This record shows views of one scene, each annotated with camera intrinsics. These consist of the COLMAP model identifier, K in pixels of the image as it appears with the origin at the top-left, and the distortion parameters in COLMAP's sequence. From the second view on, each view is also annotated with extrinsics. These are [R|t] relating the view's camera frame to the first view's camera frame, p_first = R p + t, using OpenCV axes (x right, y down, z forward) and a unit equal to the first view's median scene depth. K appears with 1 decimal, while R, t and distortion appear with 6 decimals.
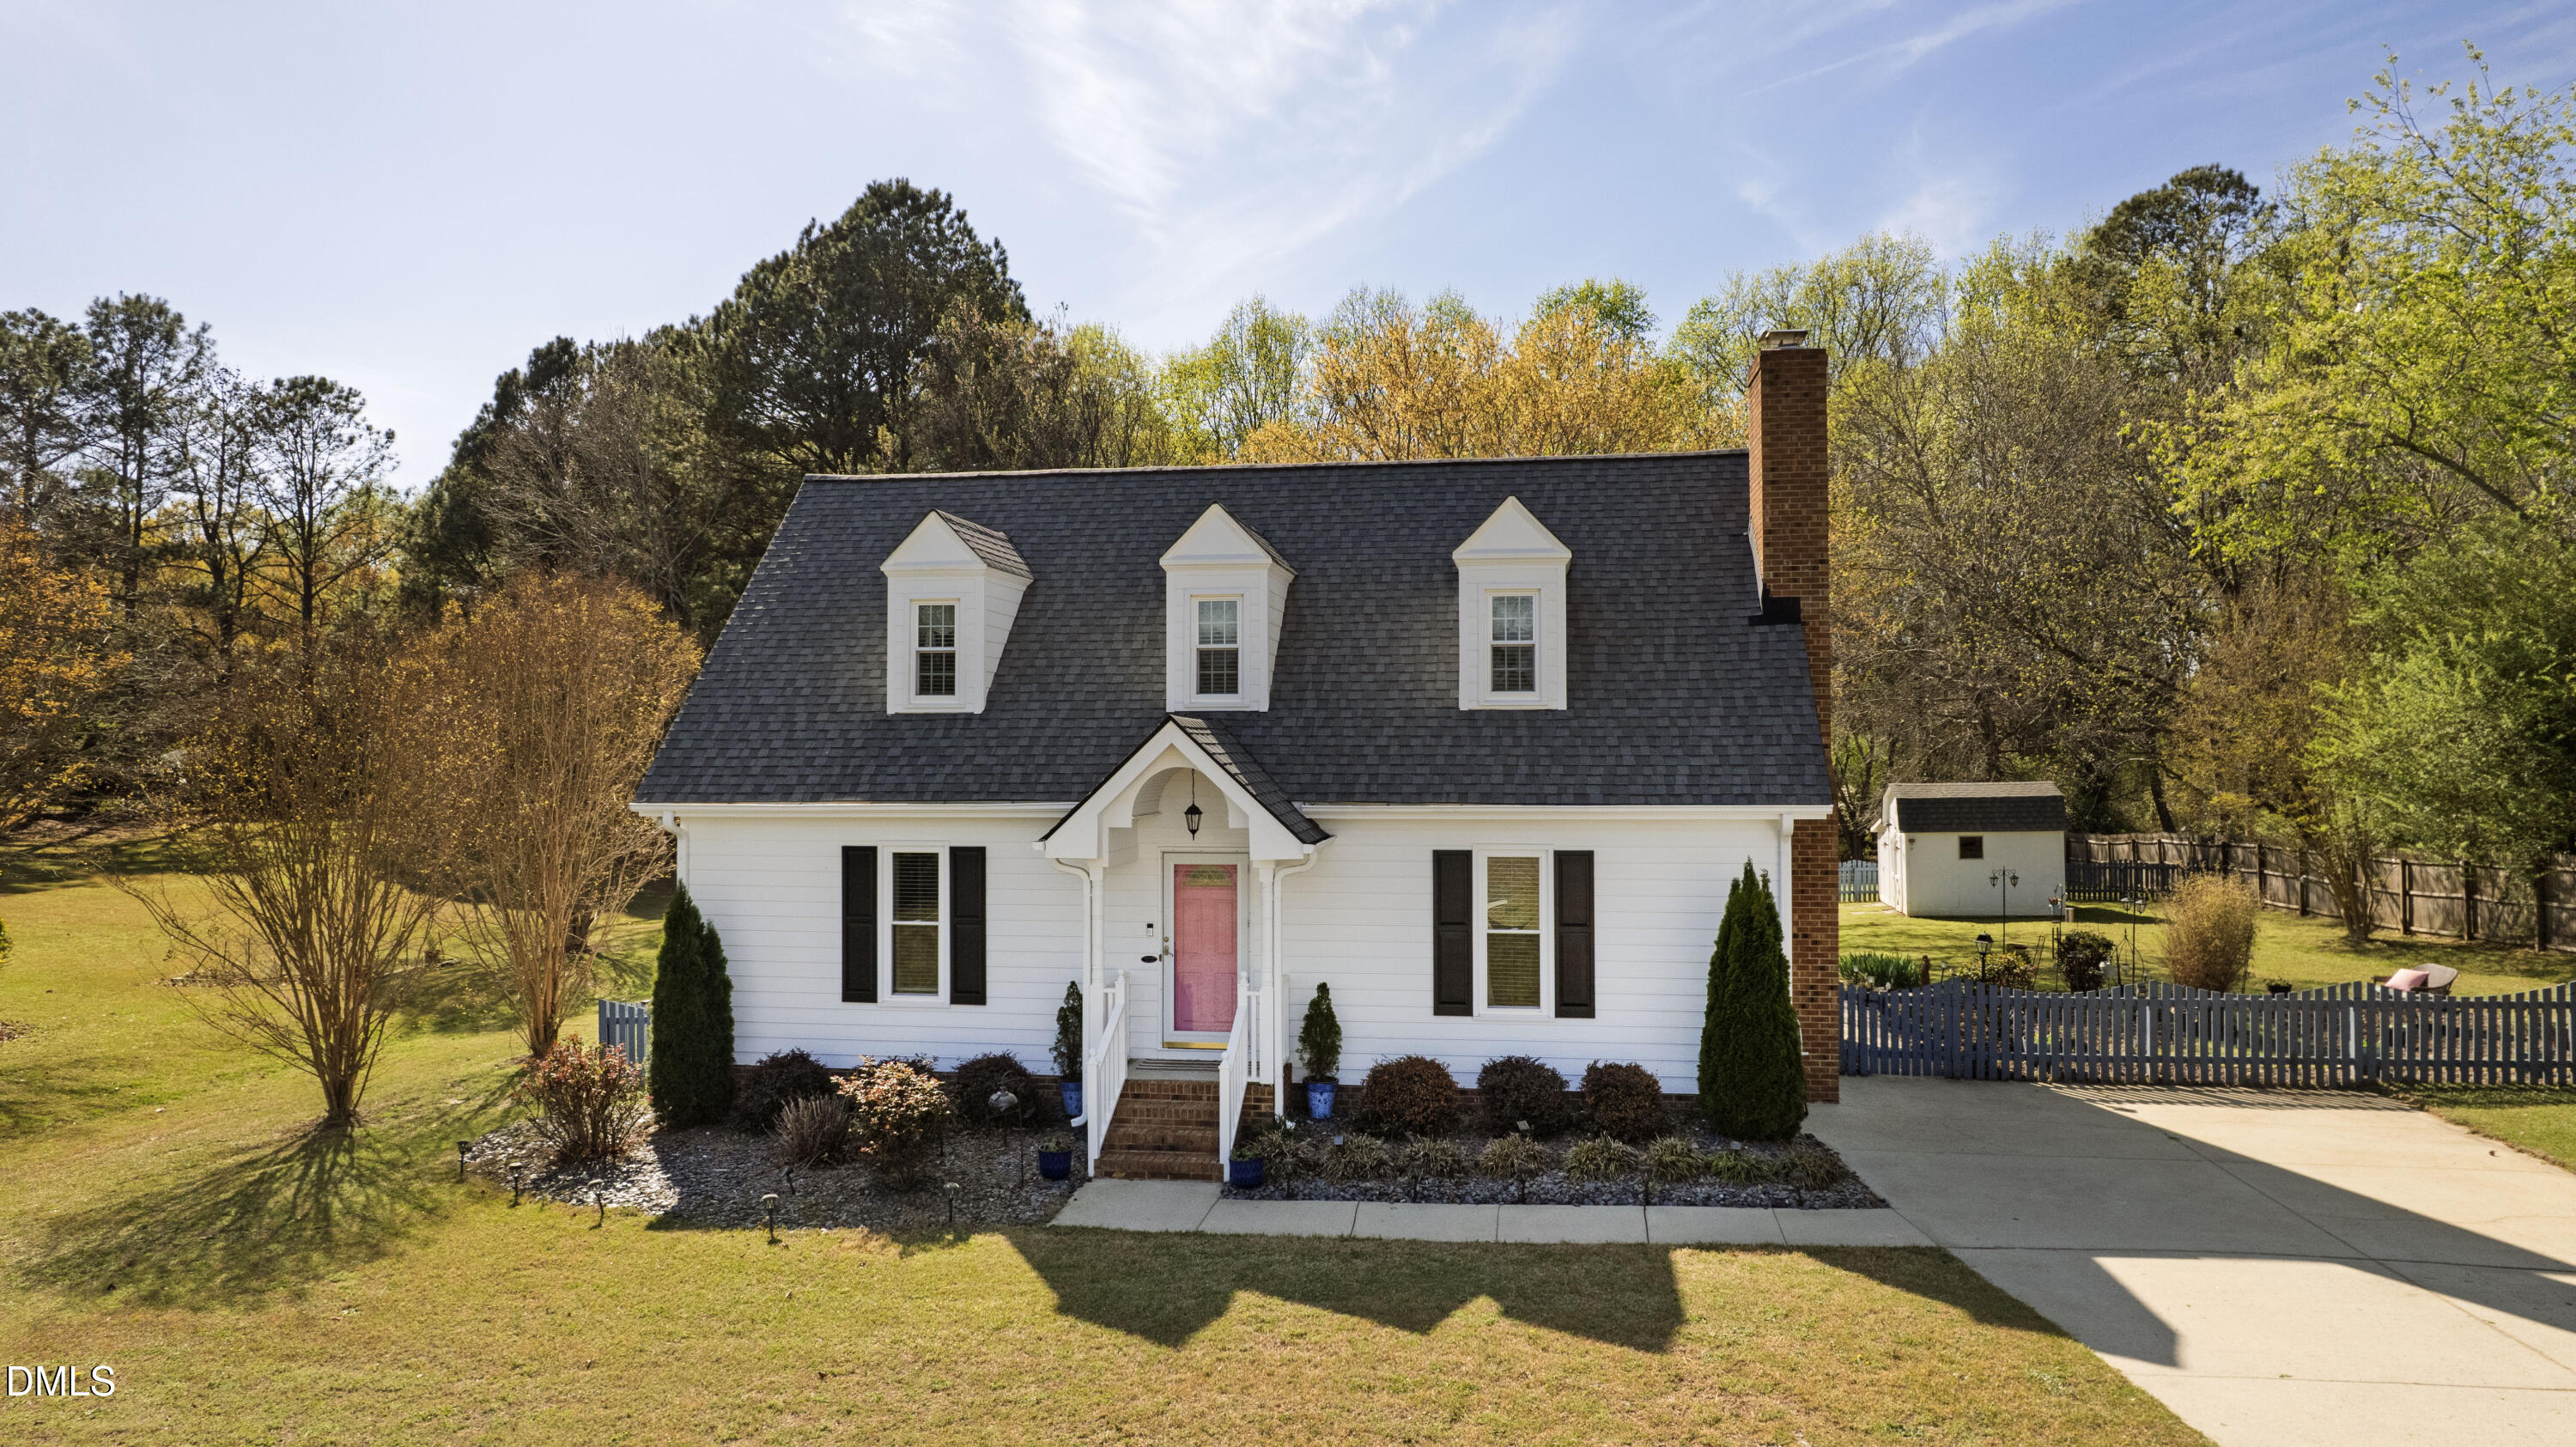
lens RADIAL K [[1656.3, 0, 1288.0], [0, 1656.3, 723.5], [0, 0, 1]] dist [-0.051568, 0.021962]
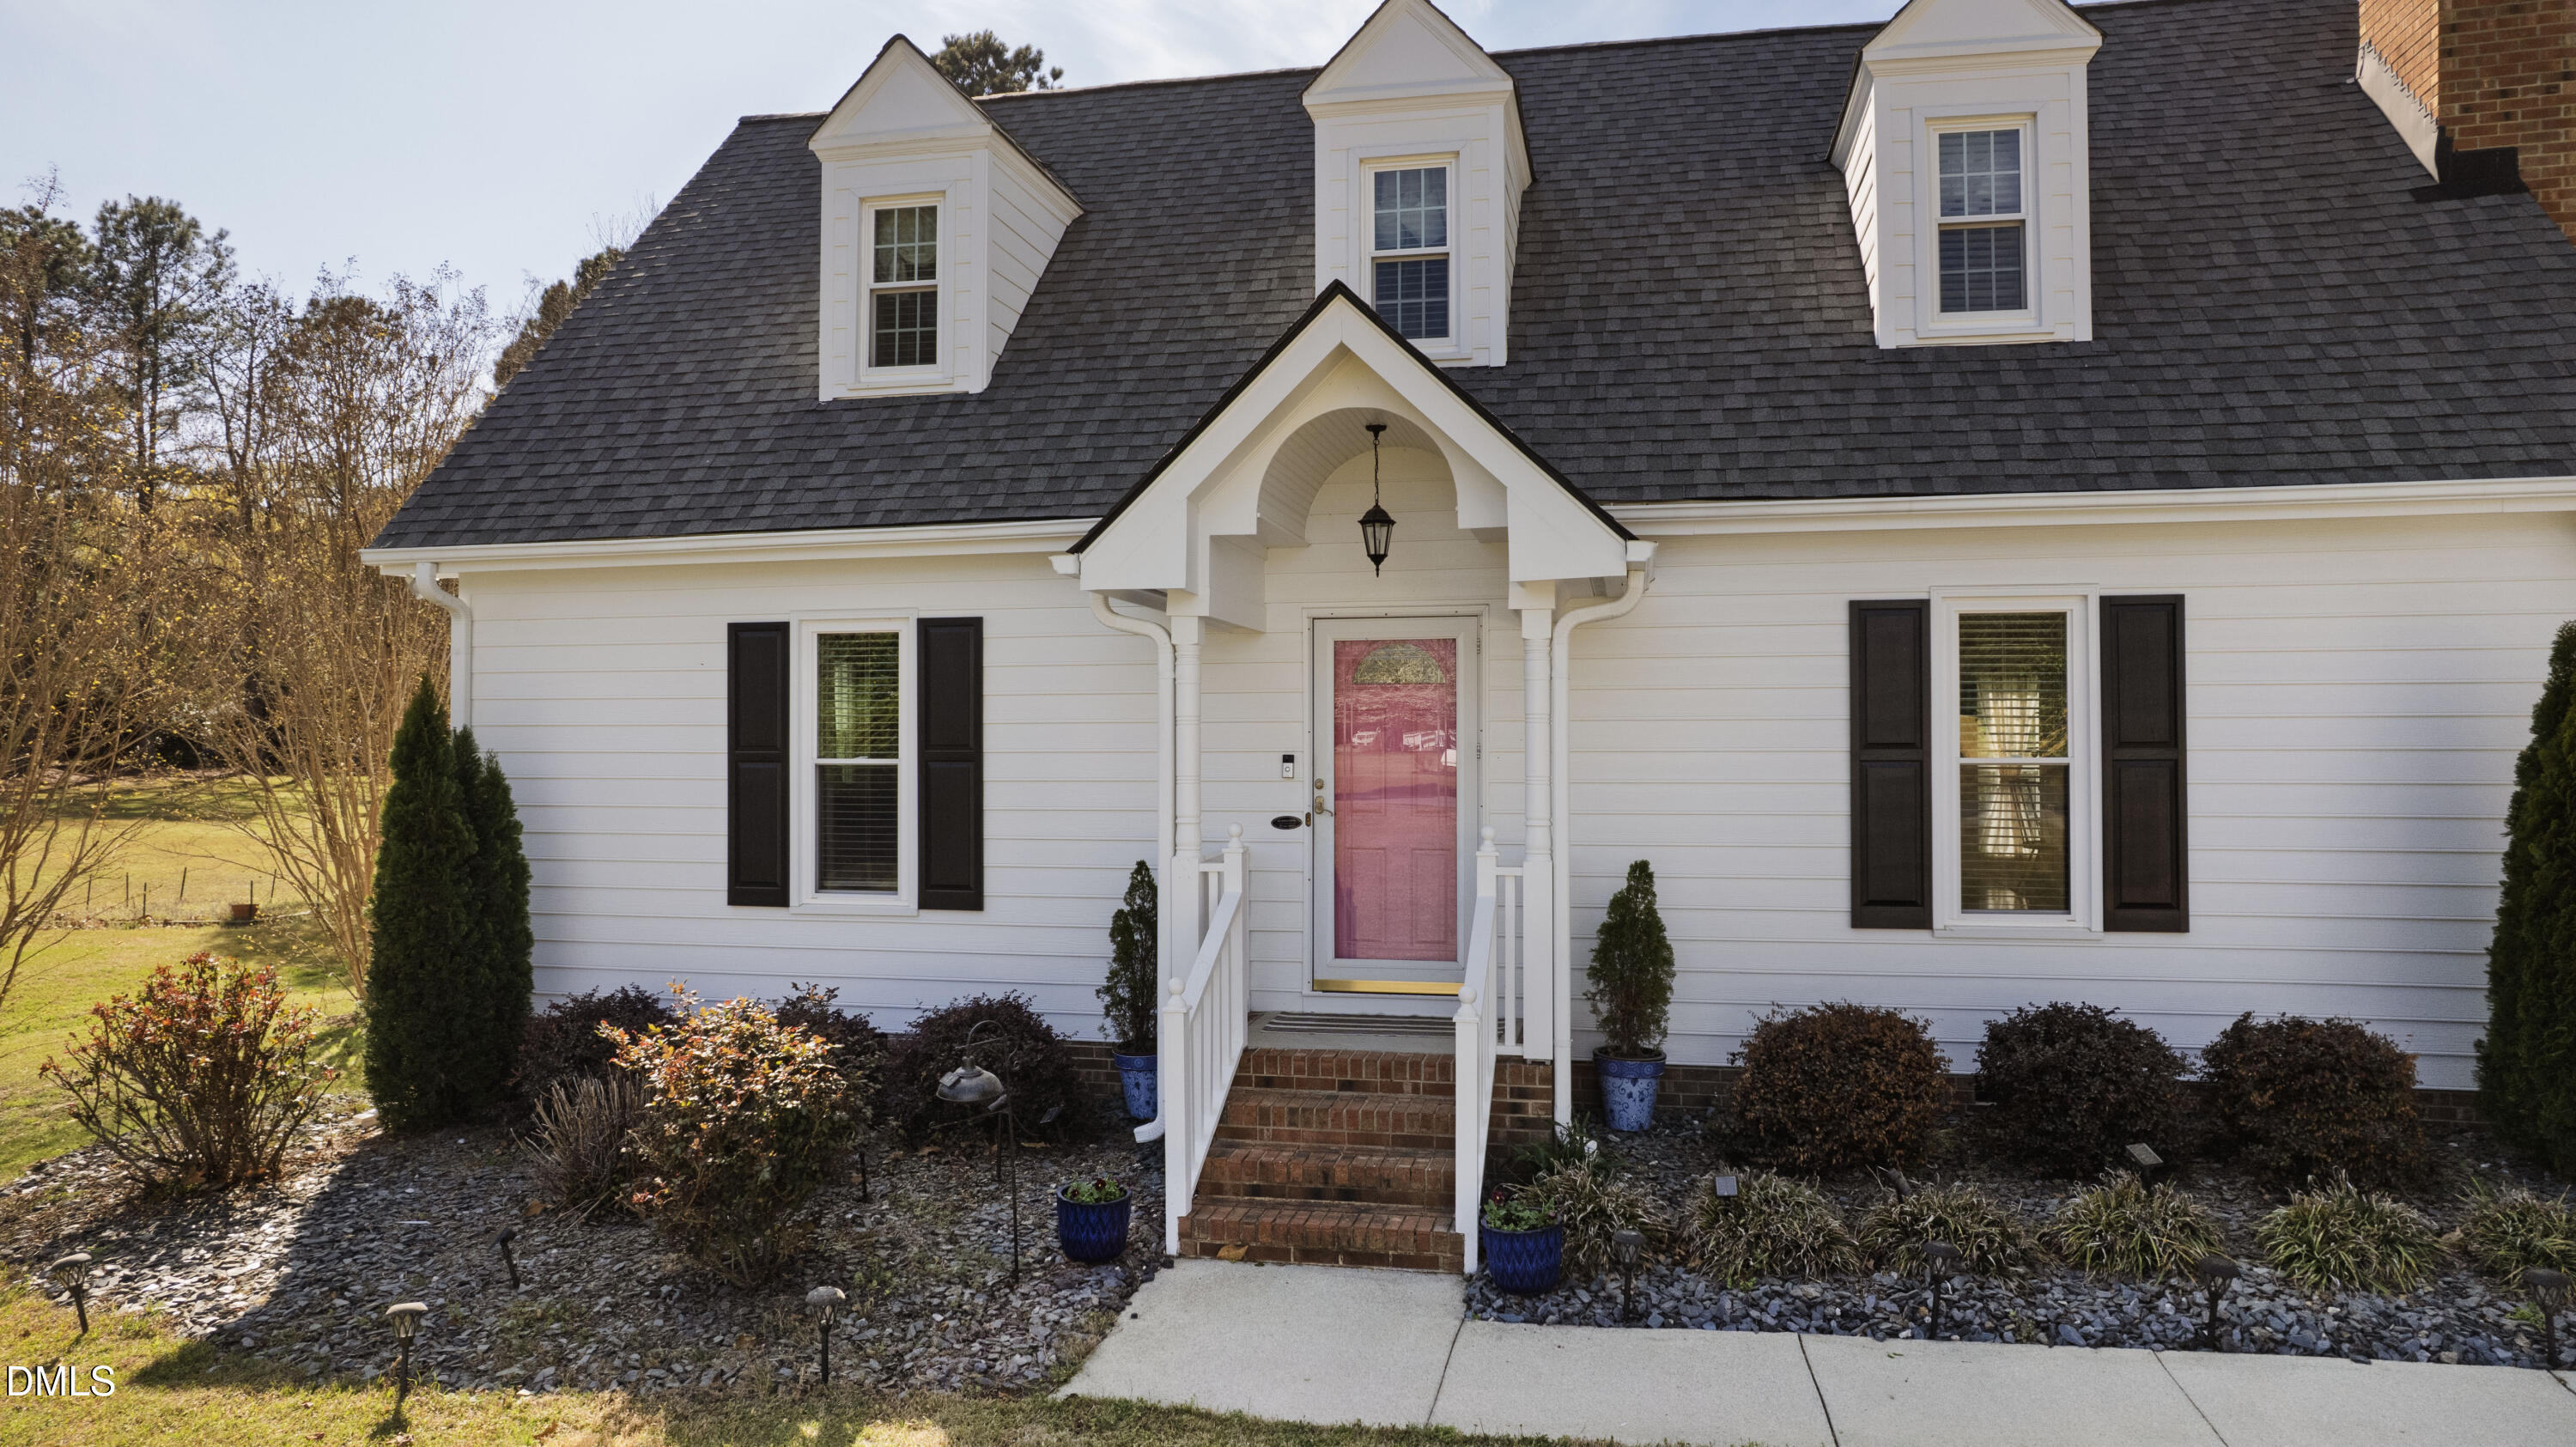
lens RADIAL K [[1616.9, 0, 1275.0], [0, 1616.9, 736.1], [0, 0, 1]] dist [-0.074679, 0.059091]
pose [[0.997659, -0.001967, -0.068363, -0.053281], [0.002383, 0.999979, 0.006005, 0.113080], [0.068350, -0.006154, 0.997642, 0.494320]]
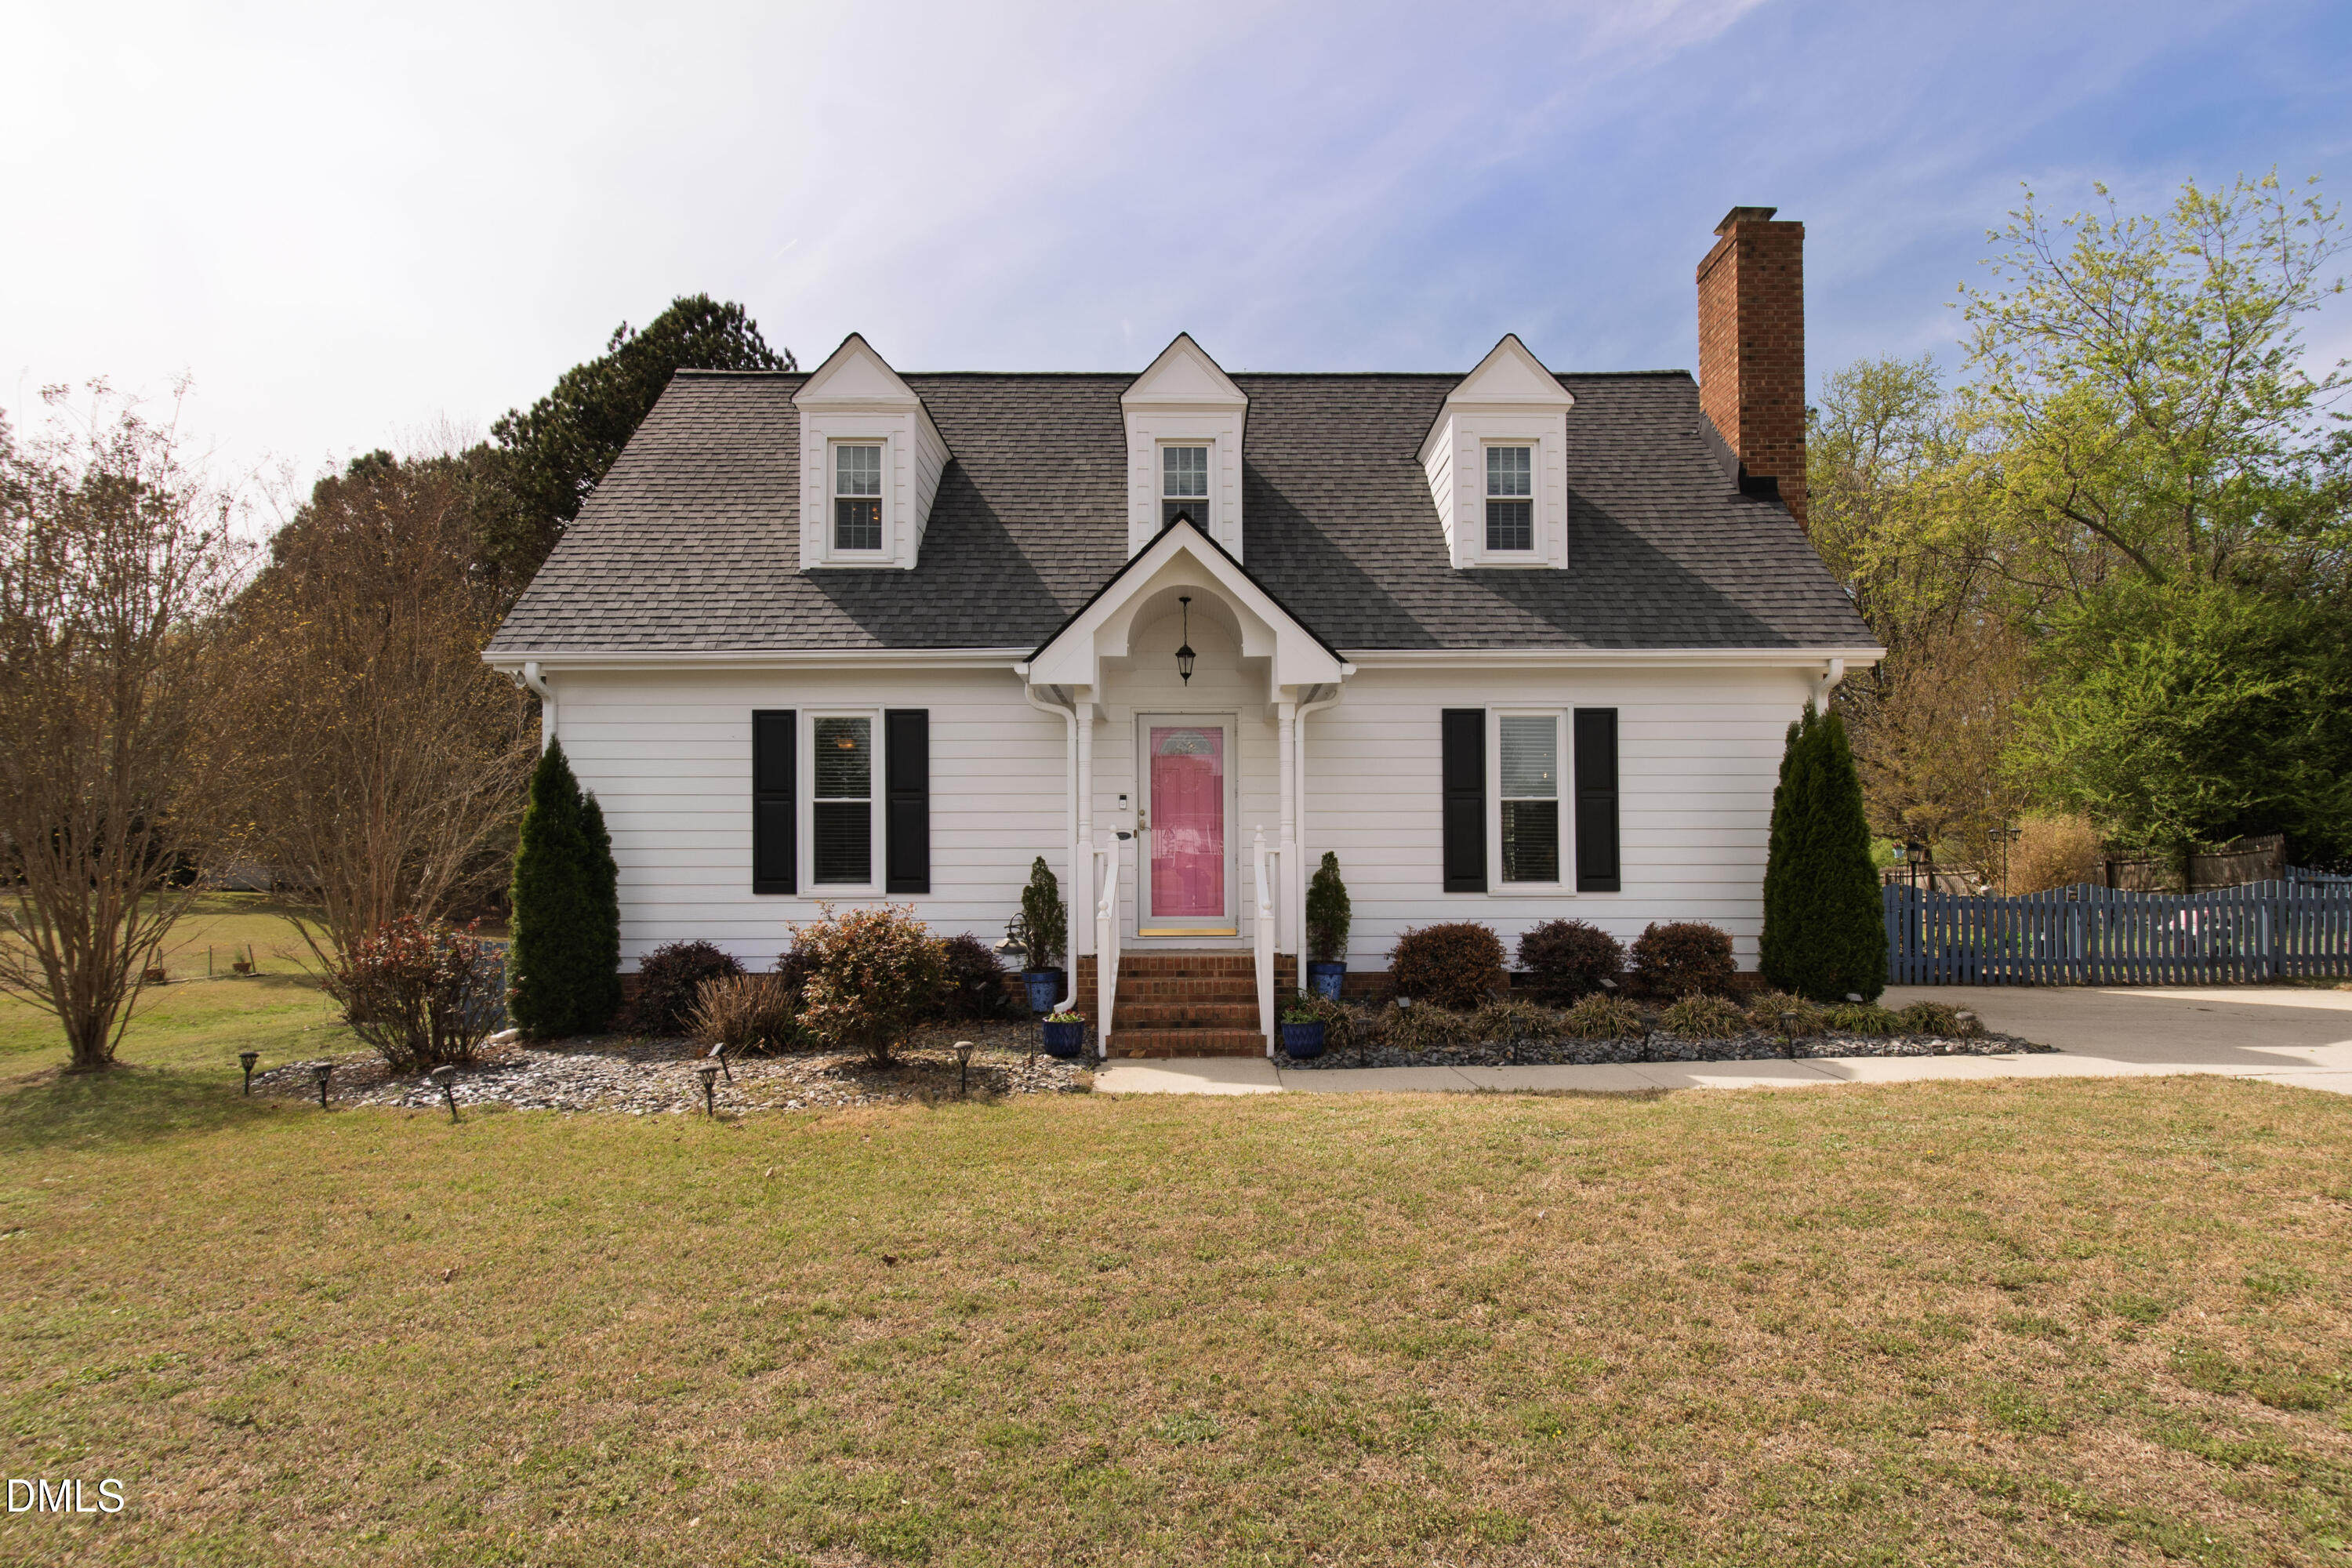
lens RADIAL K [[1248.4, 0, 1174.7], [0, 1248.4, 885.7], [0, 0, 1]] dist [-0.005920, -0.000752]
pose [[0.988815, -0.002729, 0.149123, -0.156668], [0.001130, 0.999941, 0.010807, 0.163639], [-0.149143, -0.010518, 0.988760, 0.344630]]
